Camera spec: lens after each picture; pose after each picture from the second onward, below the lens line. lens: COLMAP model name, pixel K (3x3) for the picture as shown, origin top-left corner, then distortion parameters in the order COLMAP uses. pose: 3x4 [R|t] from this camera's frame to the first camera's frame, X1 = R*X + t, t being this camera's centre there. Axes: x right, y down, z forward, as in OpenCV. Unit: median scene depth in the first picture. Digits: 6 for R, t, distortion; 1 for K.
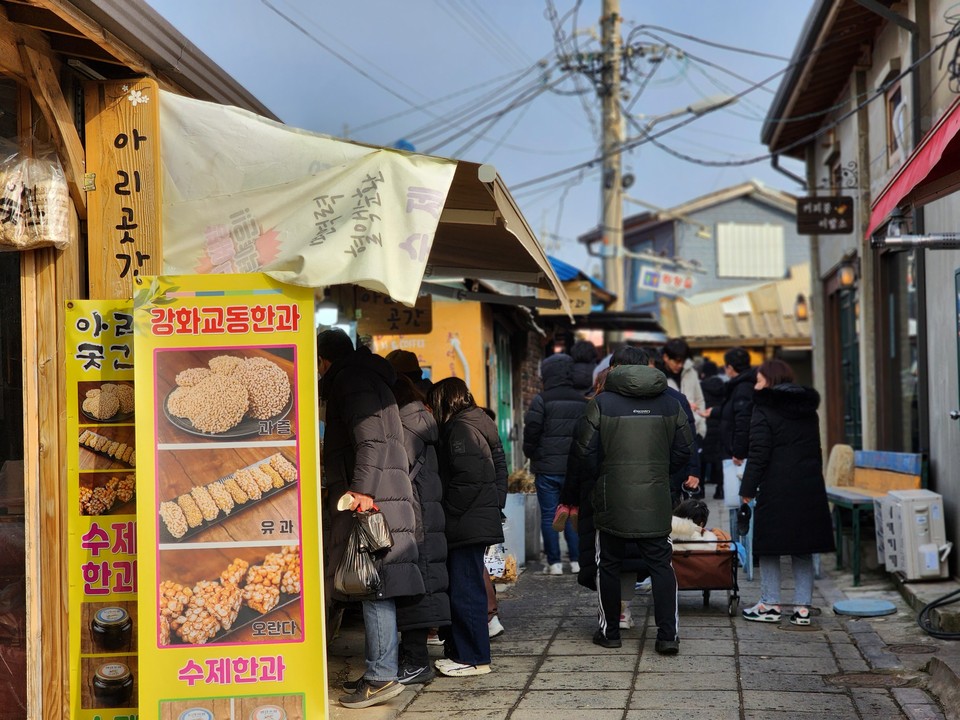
lens RADIAL K [[1921.5, 0, 480.1], [0, 1921.5, 359.5], [0, 0, 1]] dist [0.240987, 0.000000]
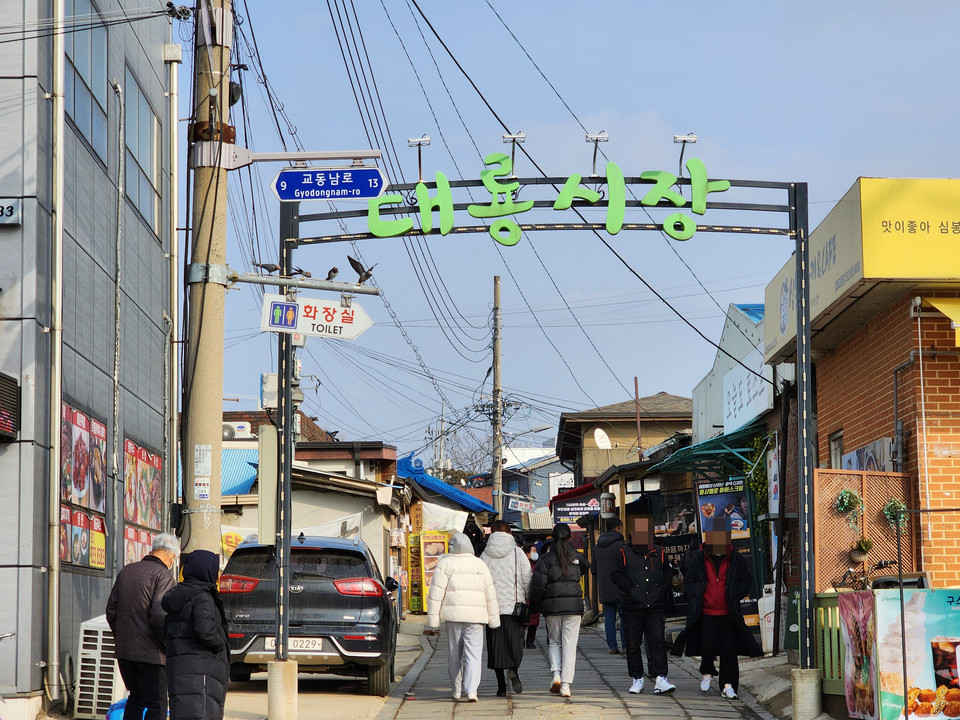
lens RADIAL K [[1921.5, 0, 480.5], [0, 1921.5, 362.4], [0, 0, 1]] dist [0.240987, 0.000000]
pose [[0.998286, 0.020063, 0.054984, -0.076821], [-0.015061, 0.995836, -0.089907, -0.006079], [-0.056559, 0.088924, 0.994431, -1.246345]]
